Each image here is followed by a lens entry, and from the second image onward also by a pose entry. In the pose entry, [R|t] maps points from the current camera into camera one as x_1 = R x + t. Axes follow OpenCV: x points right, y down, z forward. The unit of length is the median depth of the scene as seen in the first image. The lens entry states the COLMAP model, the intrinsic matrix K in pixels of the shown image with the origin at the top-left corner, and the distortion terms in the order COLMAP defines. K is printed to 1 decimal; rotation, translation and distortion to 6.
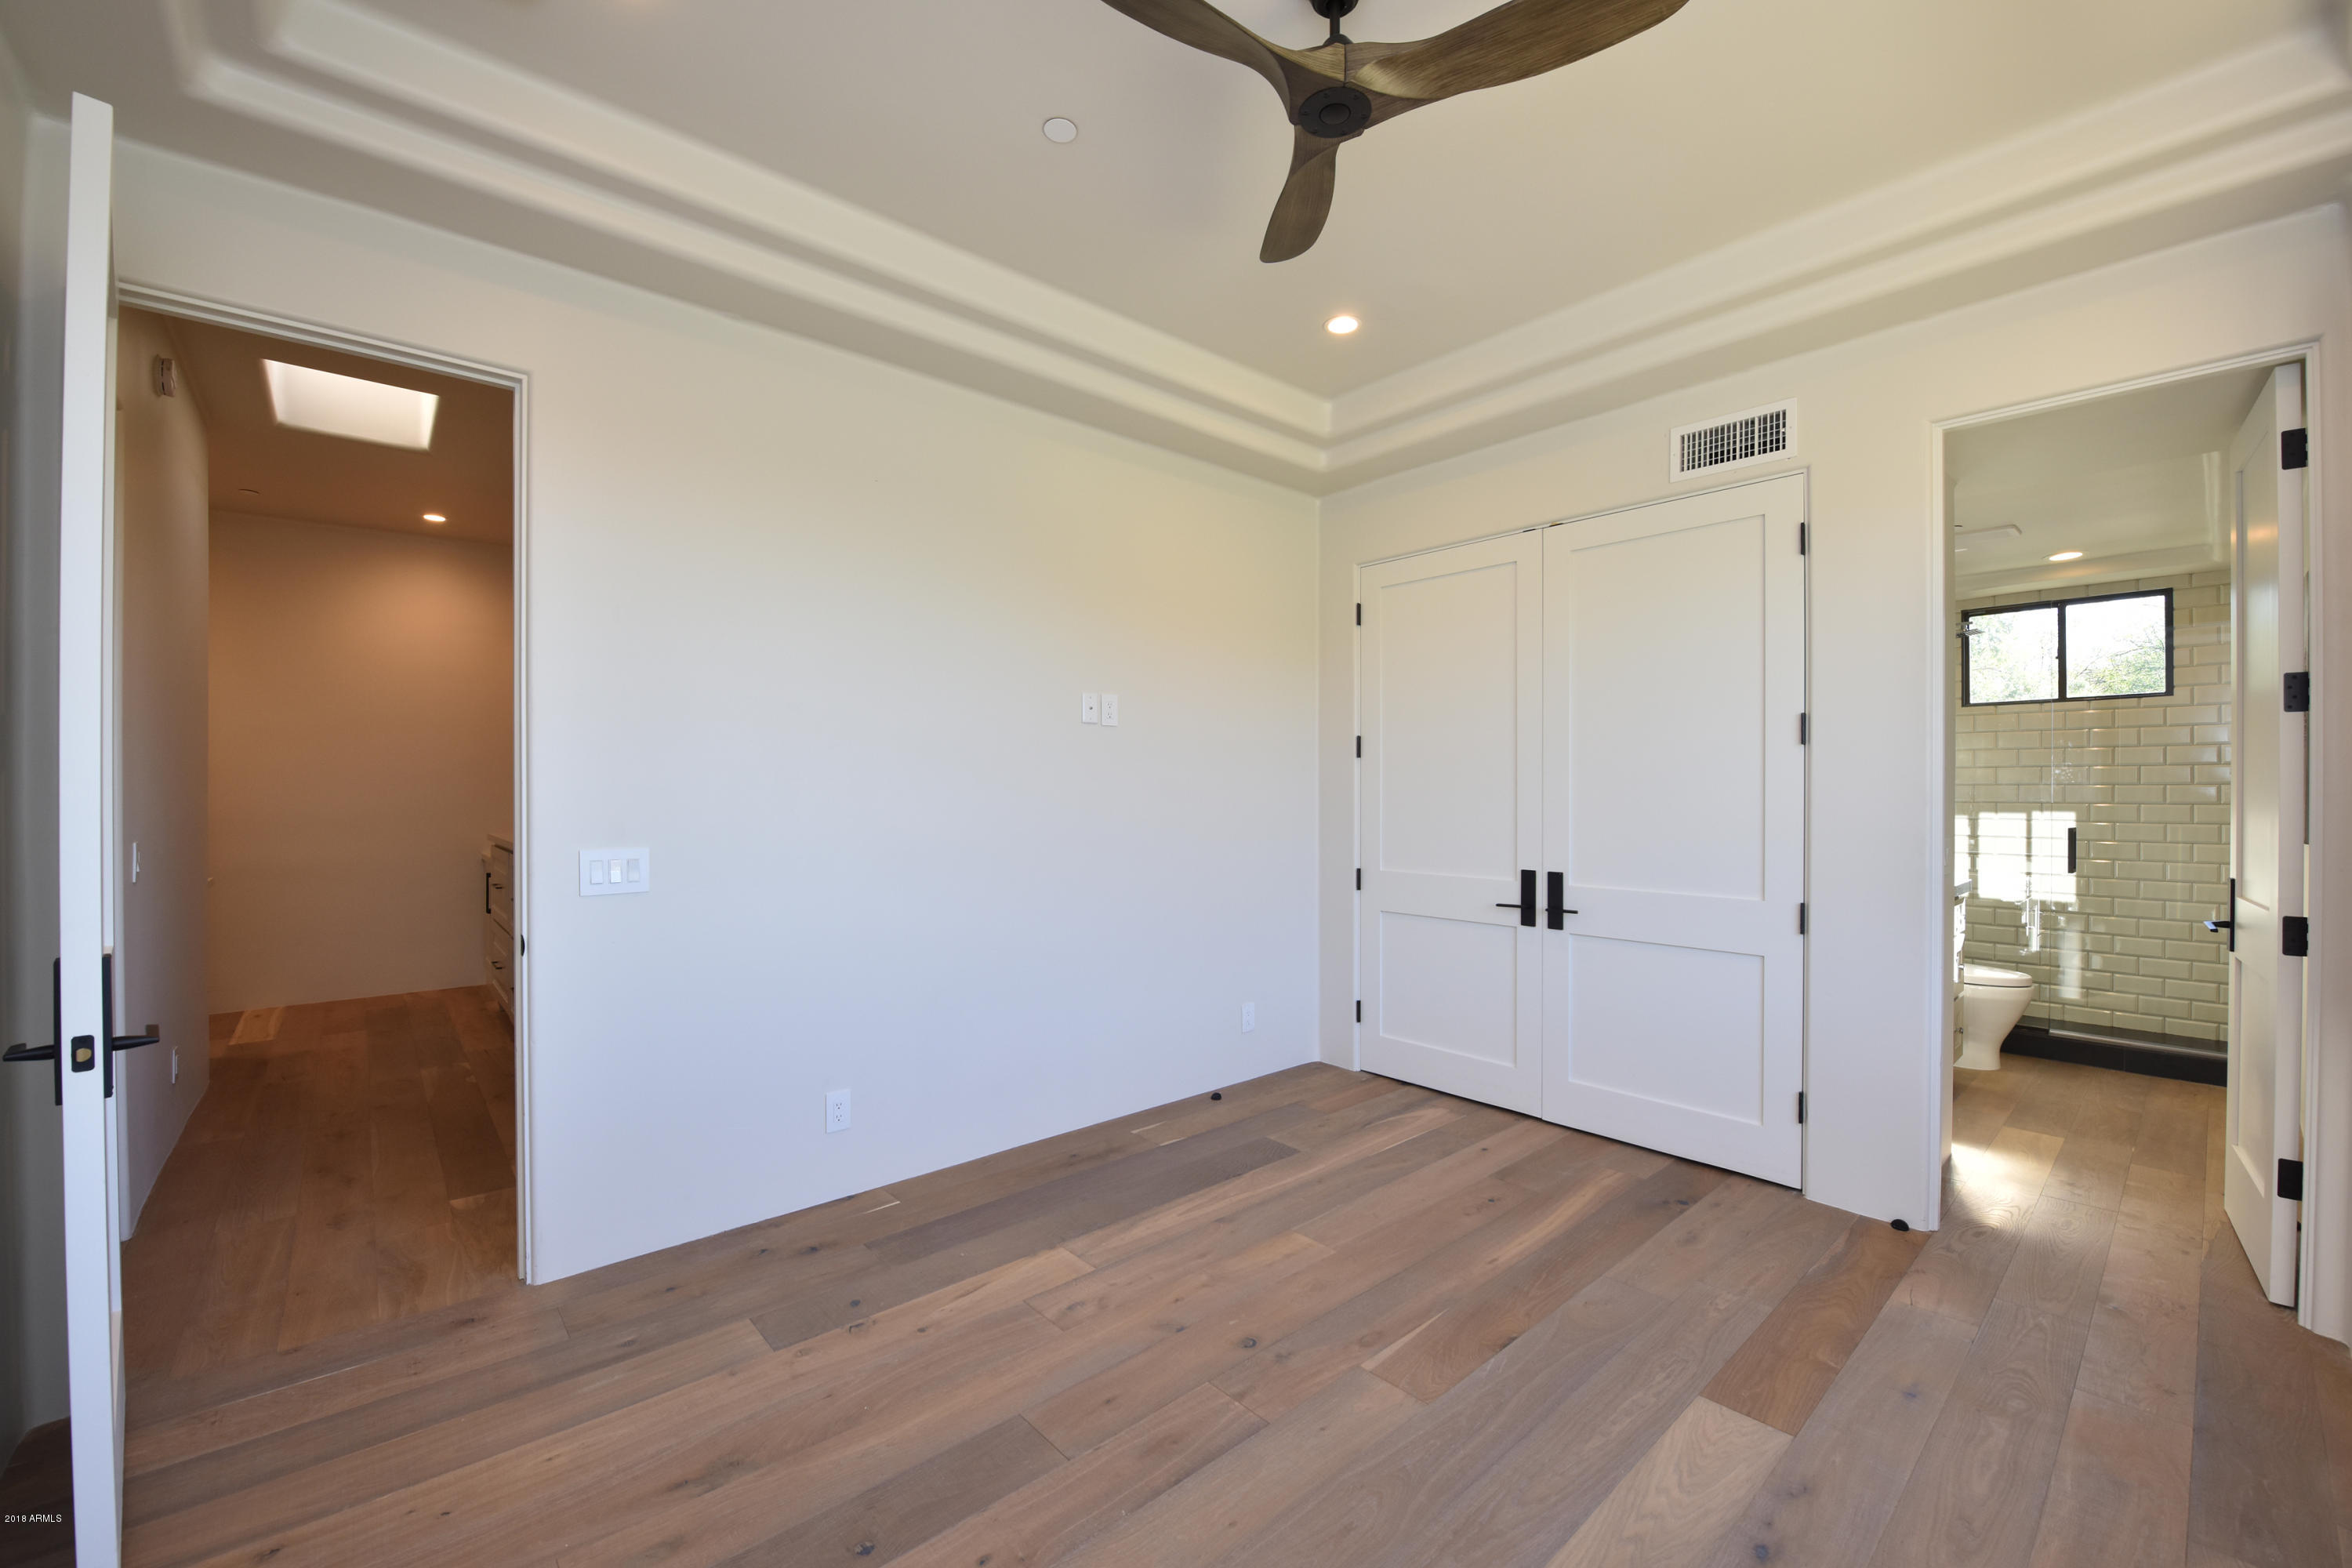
lens RADIAL K [[954.2, 0, 1182.3], [0, 954.2, 796.5], [0, 0, 1]] dist [-0.012584, -0.000244]
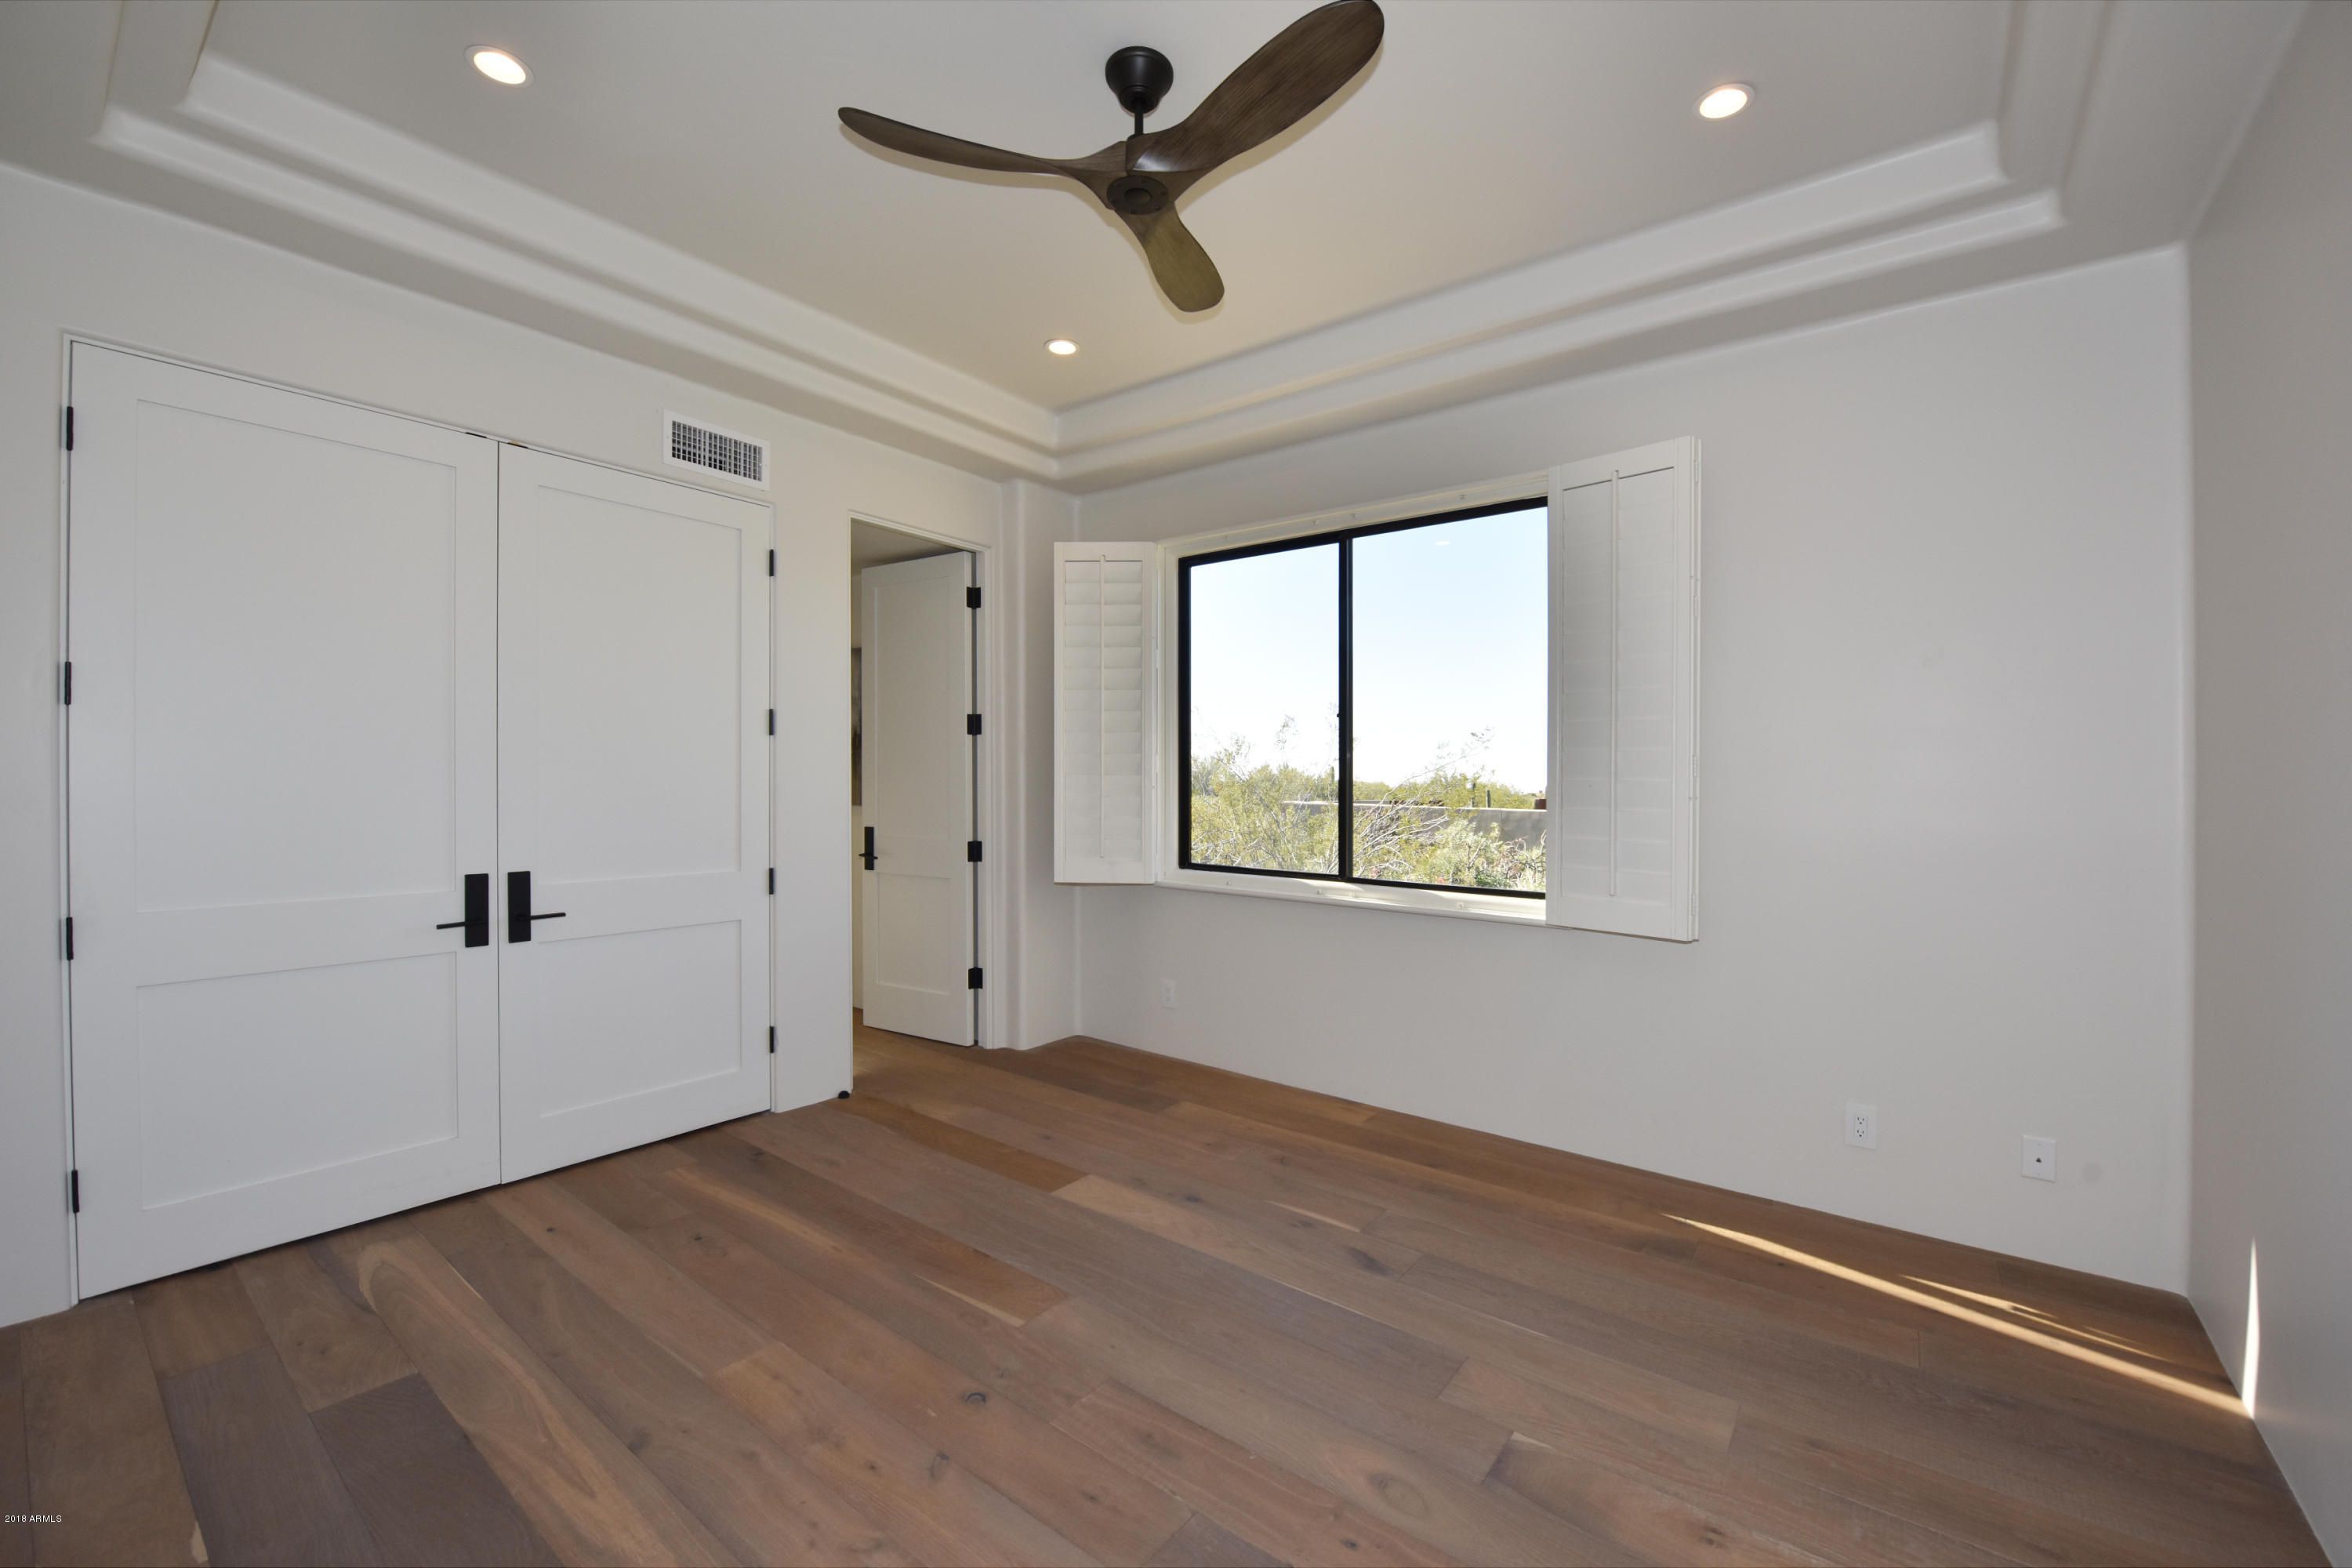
lens RADIAL K [[954.2, 0, 1173.2], [0, 954.2, 776.6], [0, 0, 1]] dist [-0.012584, -0.000244]
pose [[-0.187053, -0.000849, 0.982349, -0.676304], [-0.002077, 0.999998, 0.000469, -0.004840], [-0.982348, -0.001952, -0.187055, 0.798856]]
